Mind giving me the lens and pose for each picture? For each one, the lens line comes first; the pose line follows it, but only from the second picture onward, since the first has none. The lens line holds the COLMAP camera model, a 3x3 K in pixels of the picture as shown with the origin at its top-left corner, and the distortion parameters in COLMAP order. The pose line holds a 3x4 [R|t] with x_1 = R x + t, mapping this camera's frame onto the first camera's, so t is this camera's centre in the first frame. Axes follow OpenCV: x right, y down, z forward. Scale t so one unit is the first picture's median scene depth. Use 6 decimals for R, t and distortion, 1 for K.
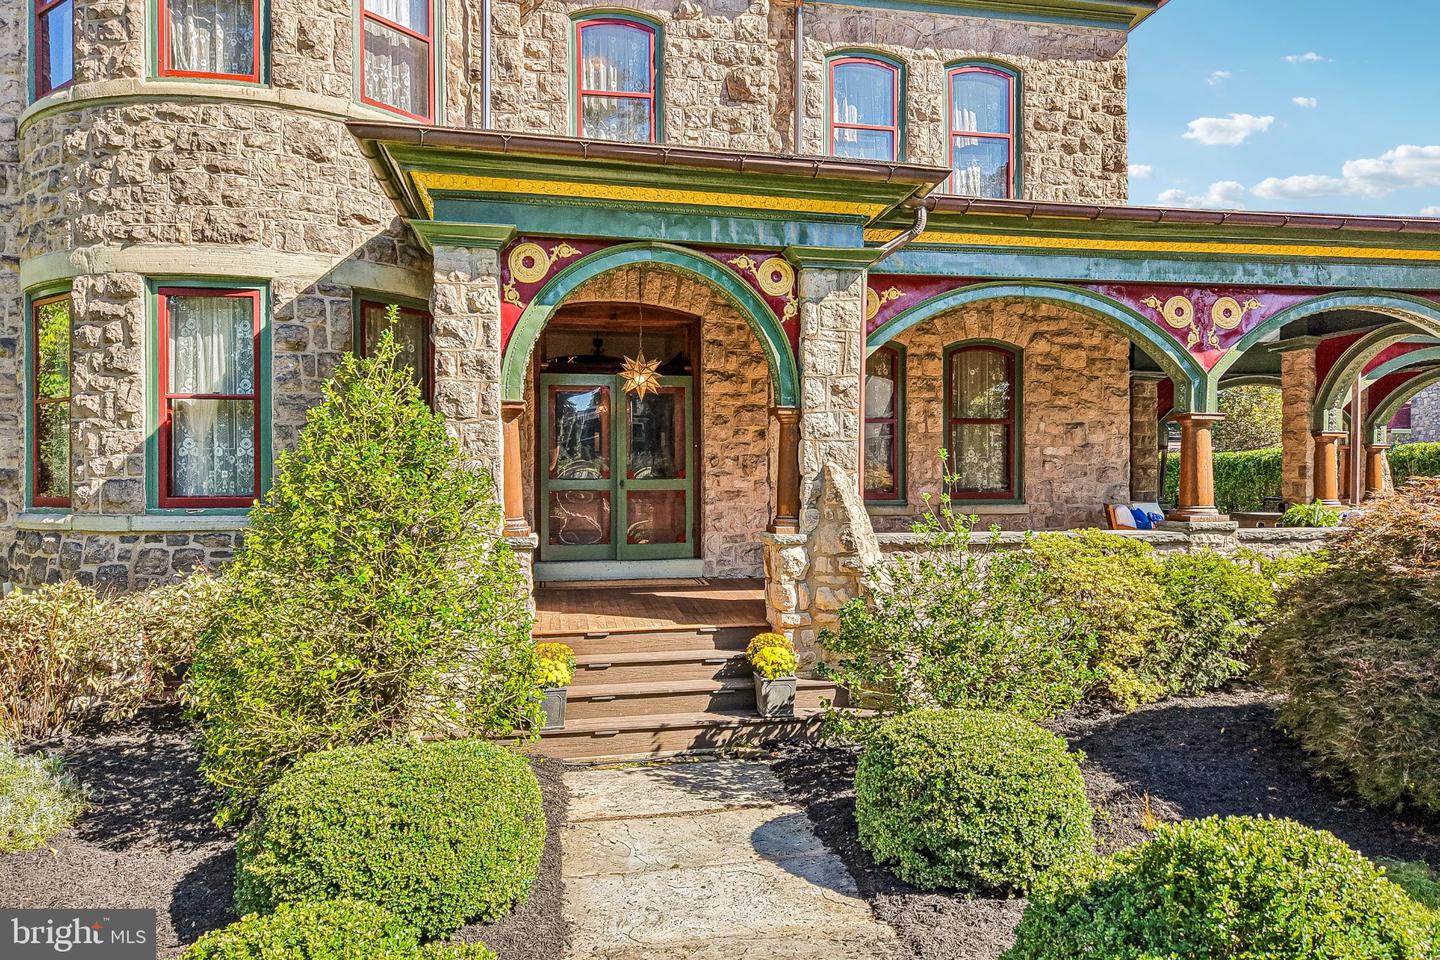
lens RADIAL K [[973.4, 0, 717.8], [0, 973.4, 471.3], [0, 0, 1]] dist [0.047189, -0.056301]
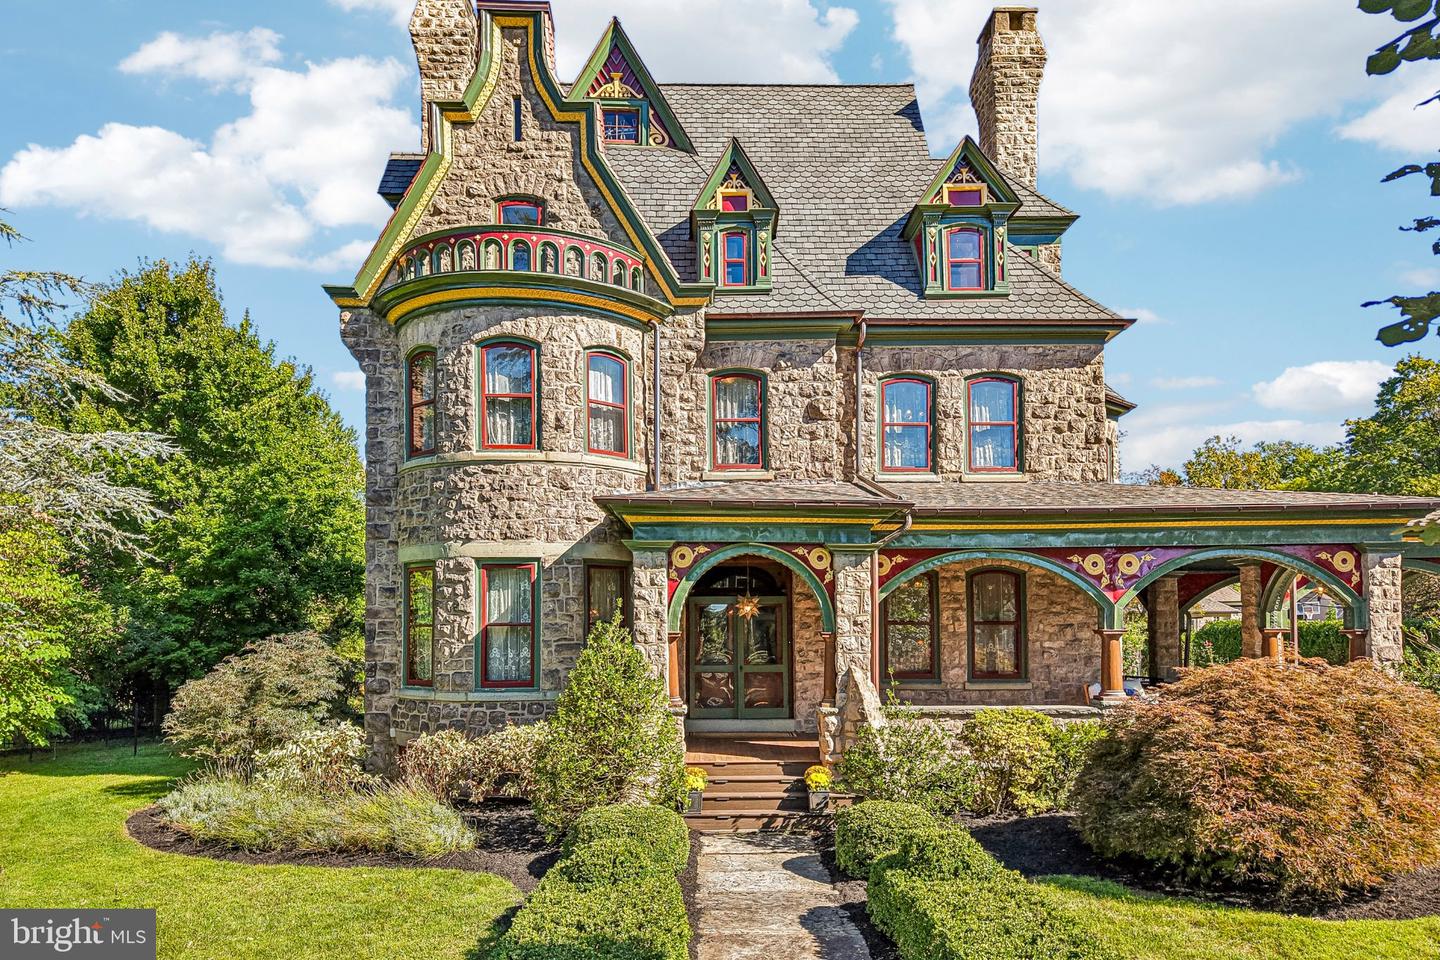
lens RADIAL K [[973.4, 0, 696.2], [0, 973.4, 560.7], [0, 0, 1]] dist [0.047189, -0.056301]
pose [[0.983509, -0.015658, -0.180178, 0.140790], [0.005193, 0.998279, -0.058407, -0.087529], [0.180782, 0.056508, 0.981898, -0.685474]]
